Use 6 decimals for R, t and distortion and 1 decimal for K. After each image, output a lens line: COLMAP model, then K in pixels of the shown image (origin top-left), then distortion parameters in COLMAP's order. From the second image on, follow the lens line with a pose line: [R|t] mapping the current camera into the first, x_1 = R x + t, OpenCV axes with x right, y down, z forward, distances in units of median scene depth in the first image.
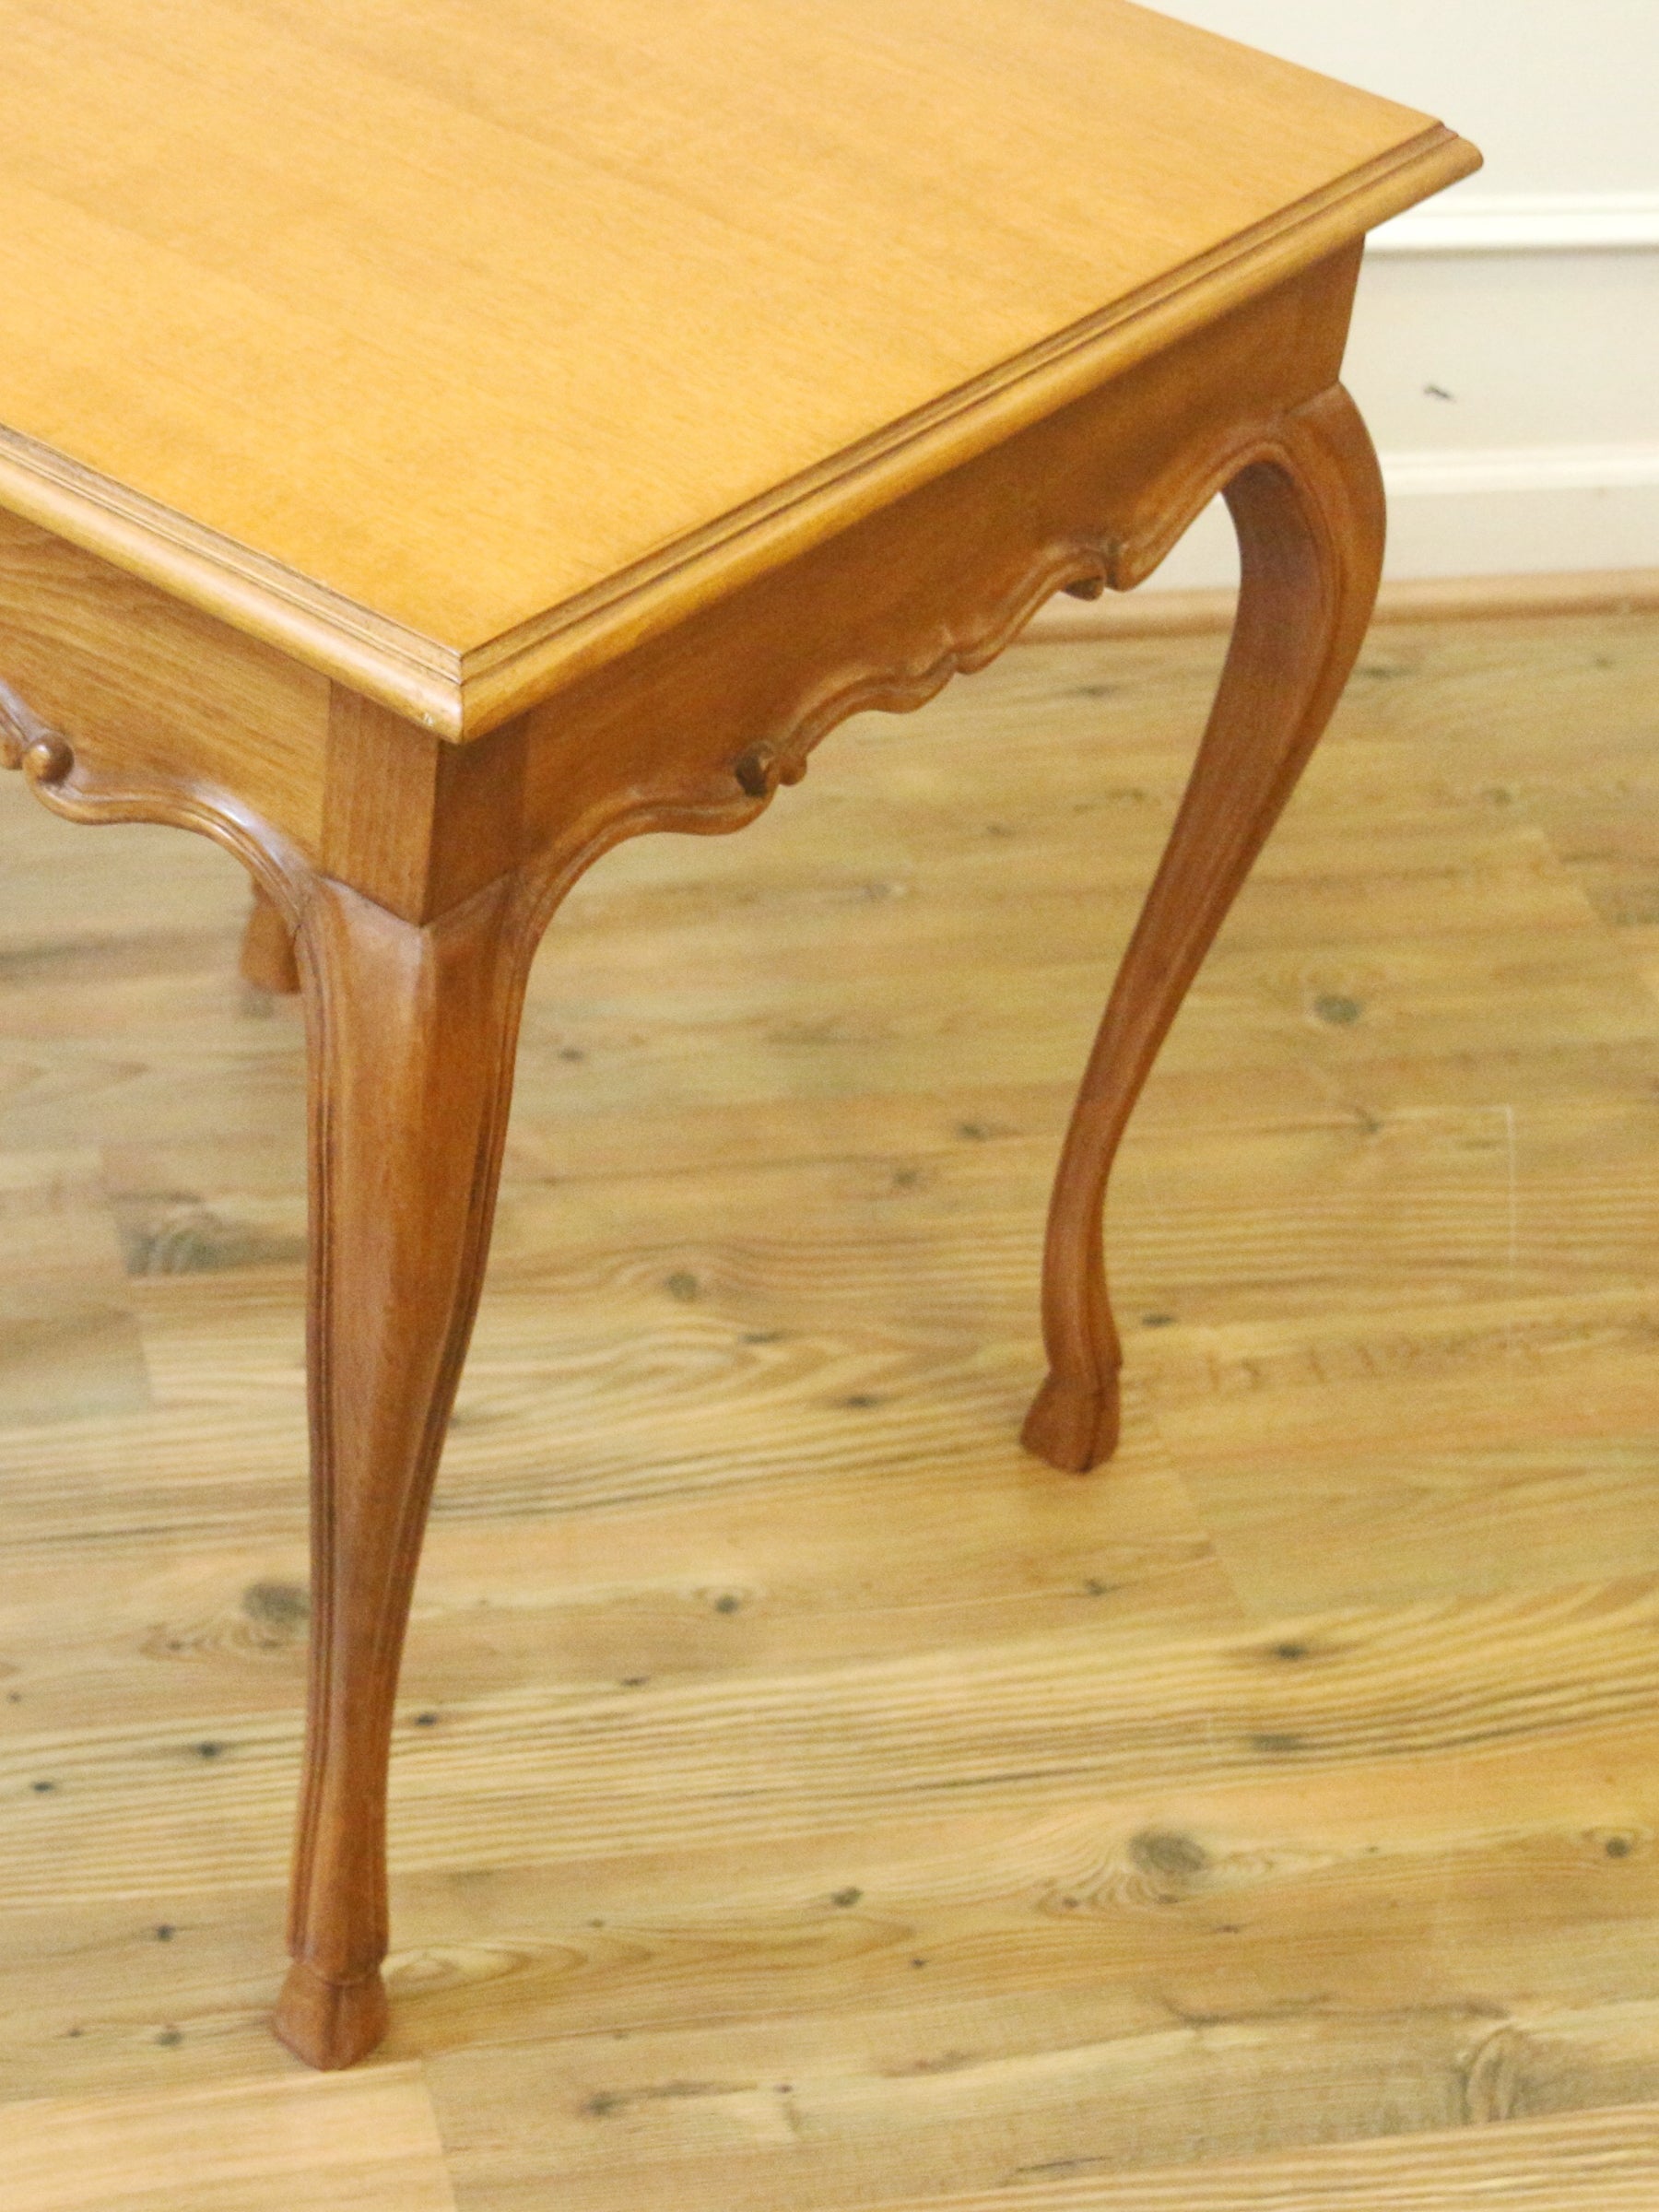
lens RADIAL K [[4640.9, 0, 828.4], [0, 4640.9, 1108.4], [0, 0, 1]] dist [-0.210439, 0.196509]
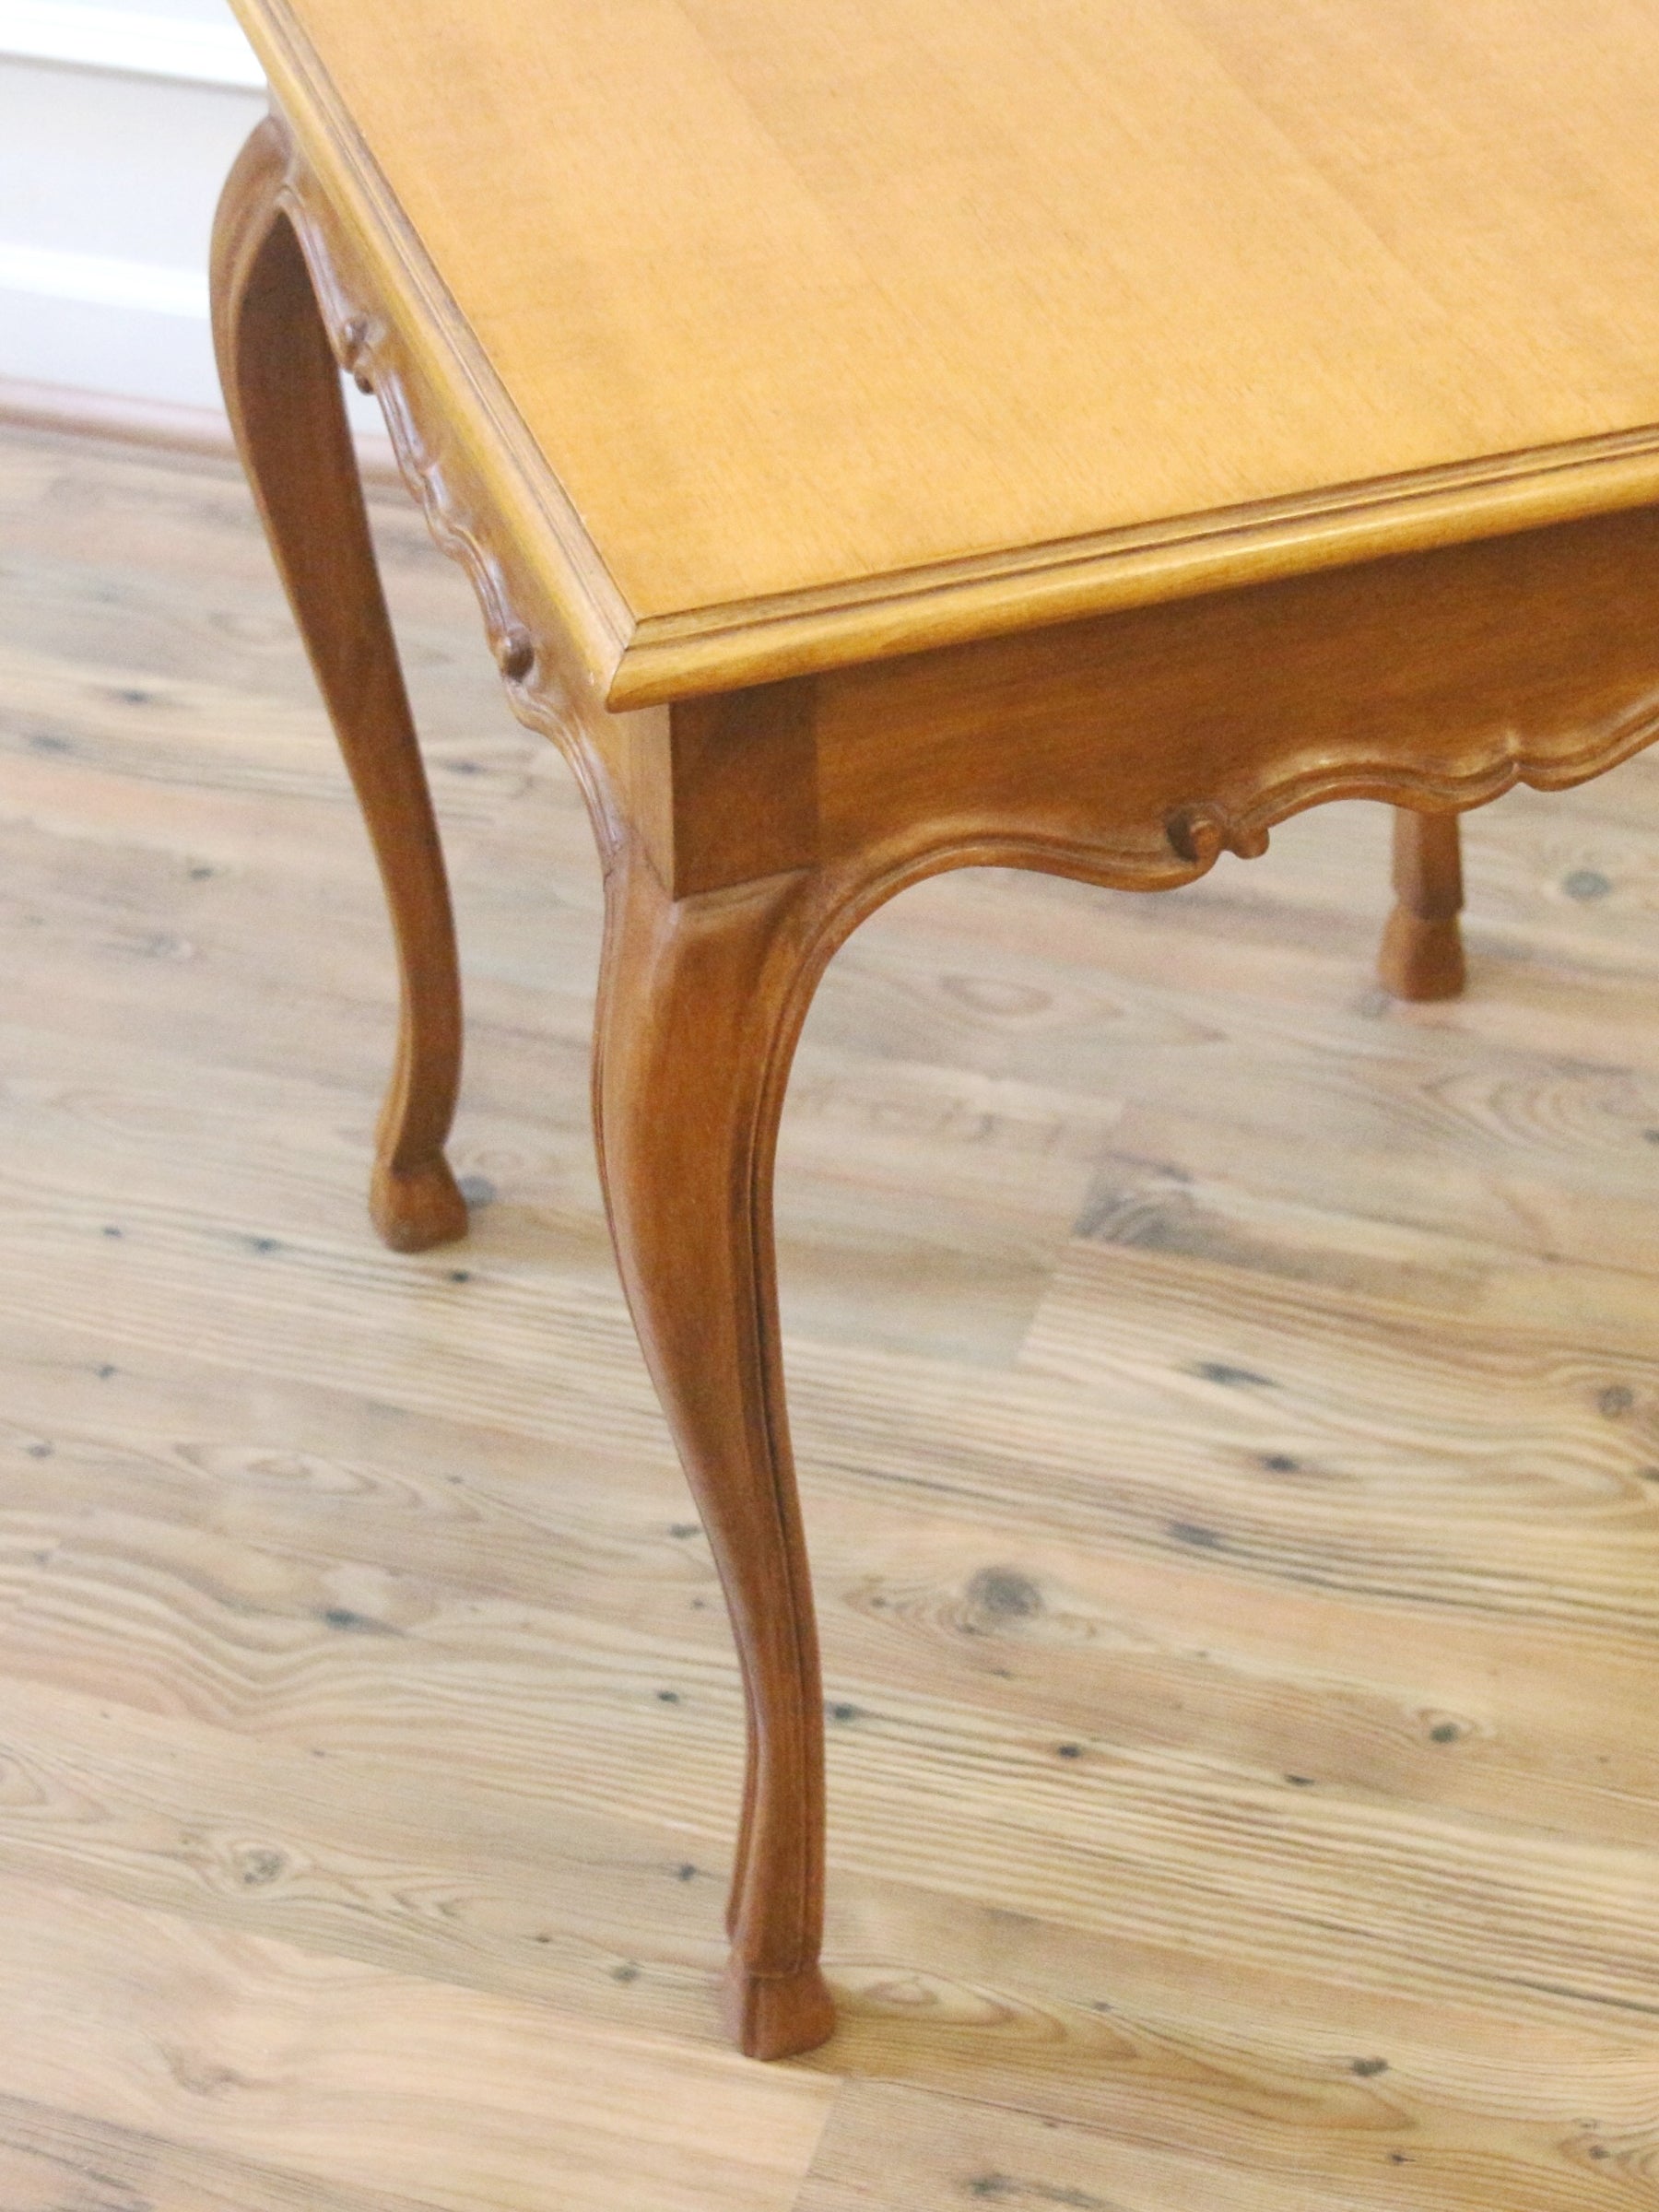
lens RADIAL K [[4640.9, 0, 828.4], [0, 4640.9, 1108.4], [0, 0, 1]] dist [-0.210439, 0.196509]
pose [[0.873822, 0.250287, -0.416884, 0.245009], [-0.246192, 0.967068, 0.064567, -0.047632], [0.419316, 0.046213, 0.906664, 0.111777]]
